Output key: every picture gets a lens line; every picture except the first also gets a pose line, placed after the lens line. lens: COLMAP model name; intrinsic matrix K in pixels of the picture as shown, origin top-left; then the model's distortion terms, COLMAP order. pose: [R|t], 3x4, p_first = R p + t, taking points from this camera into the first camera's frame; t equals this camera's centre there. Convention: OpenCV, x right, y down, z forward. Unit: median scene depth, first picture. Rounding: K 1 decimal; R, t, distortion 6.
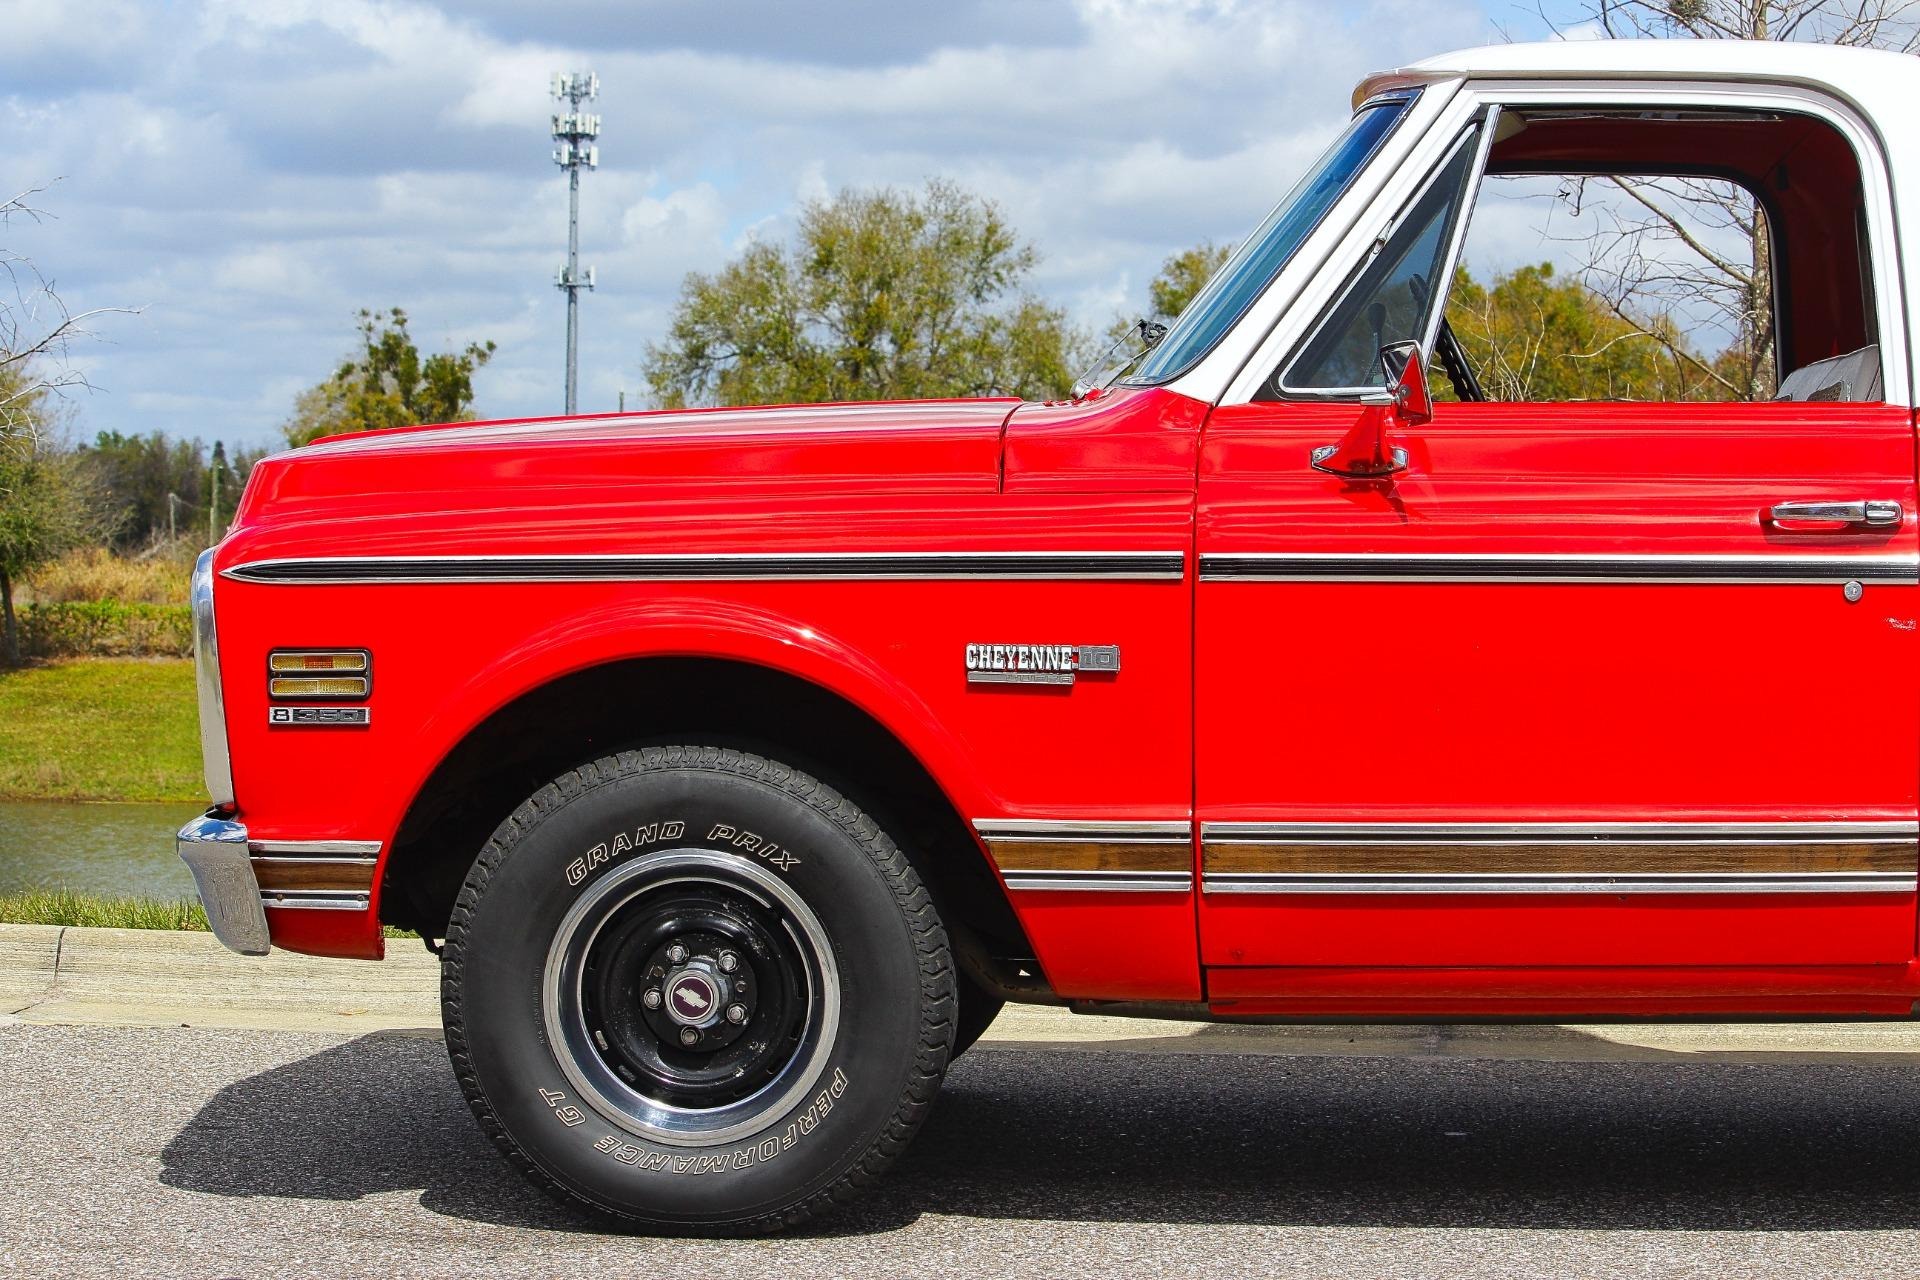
lens RADIAL K [[4876.1, 0, 960.8], [0, 4876.1, 619.1], [0, 0, 1]] dist [-0.387081, 0.000000]
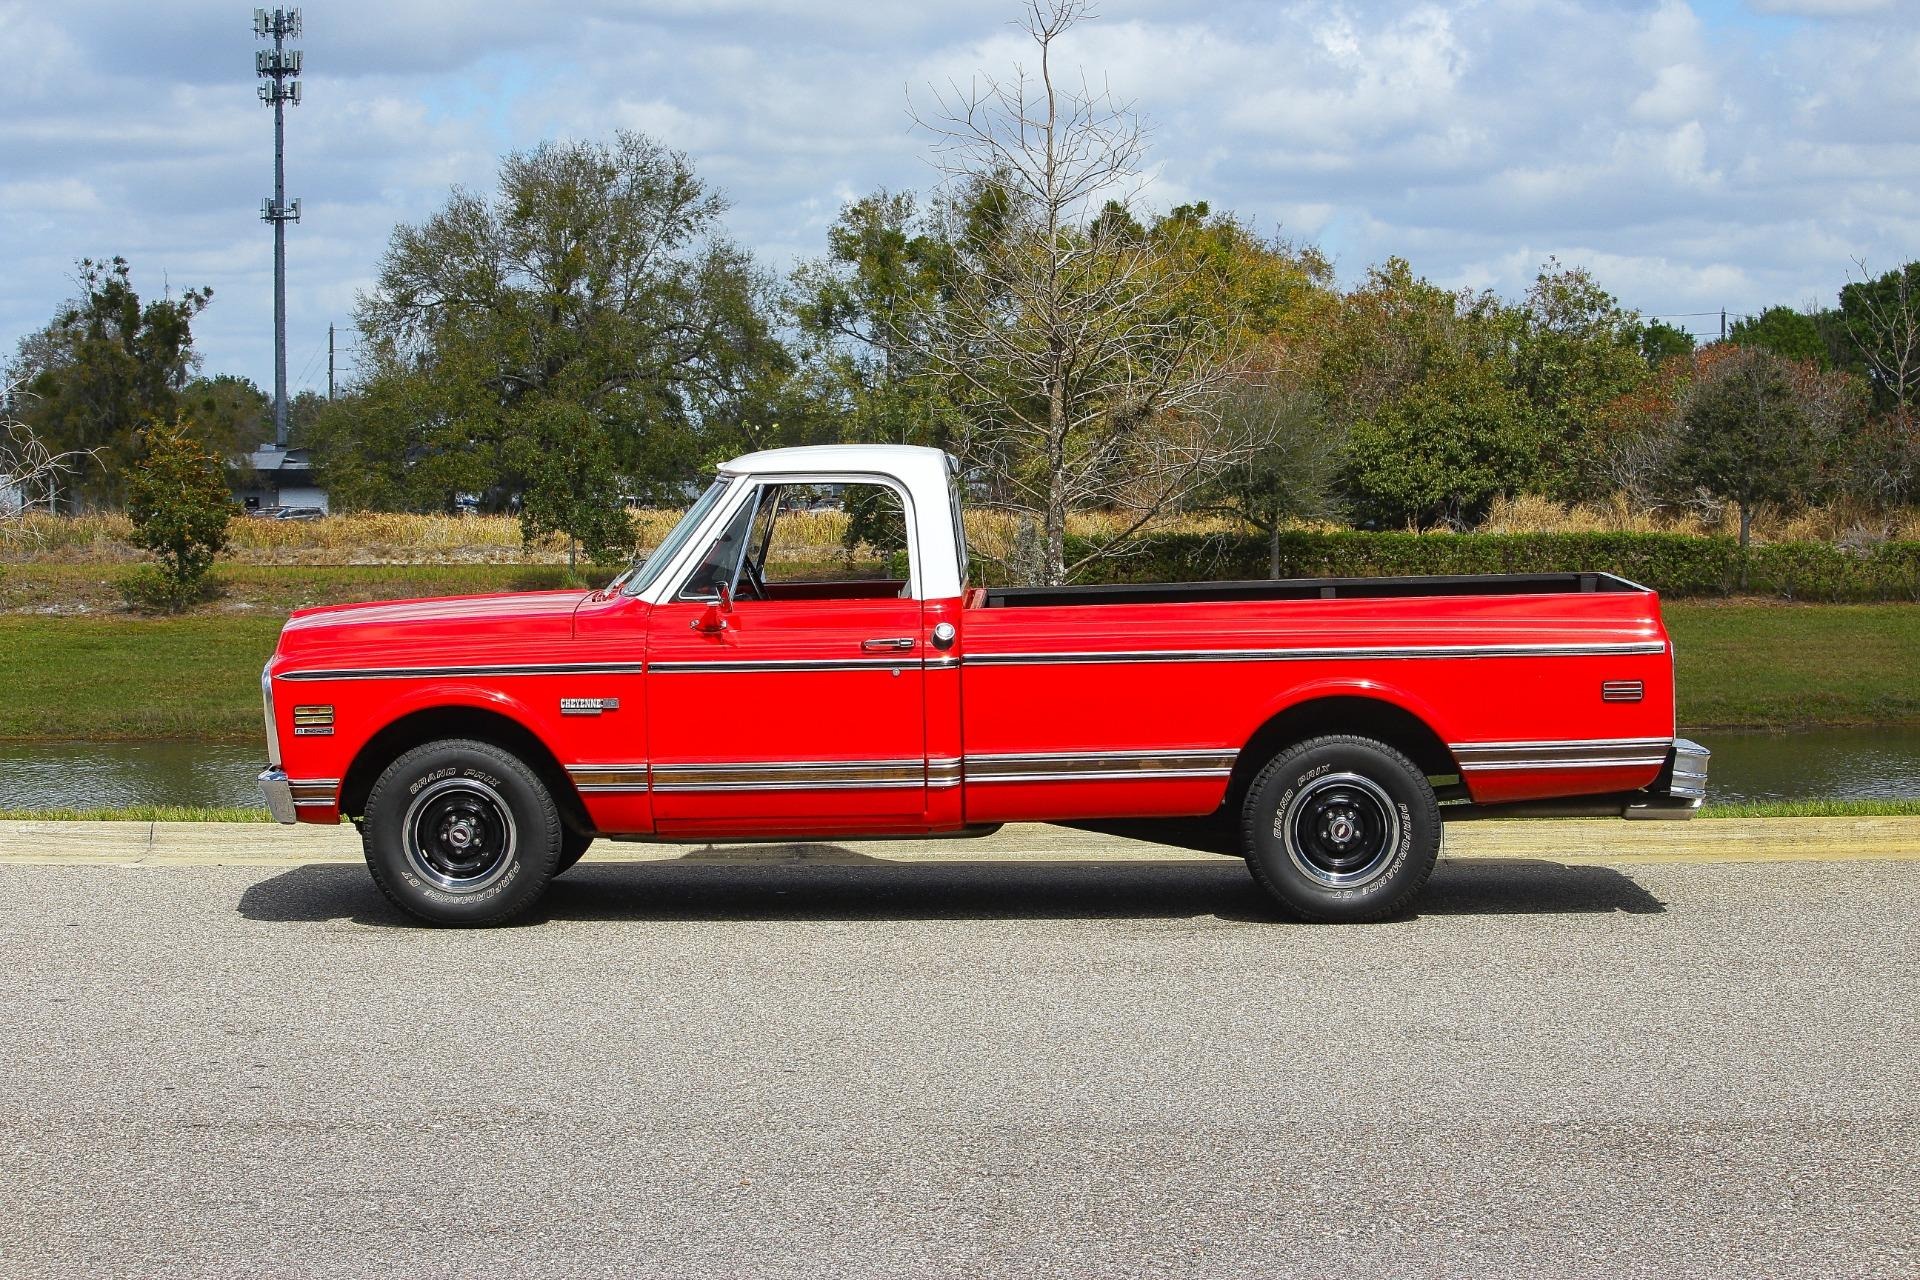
lens RADIAL K [[4876.1, 0, 962.6], [0, 4876.1, 641.8], [0, 0, 1]] dist [-0.387081, 0.000000]
pose [[0.997974, -0.022151, 0.059648, 0.058062], [0.020753, 0.999497, 0.023960, -0.079029], [-0.060149, -0.022674, 0.997932, -1.535646]]
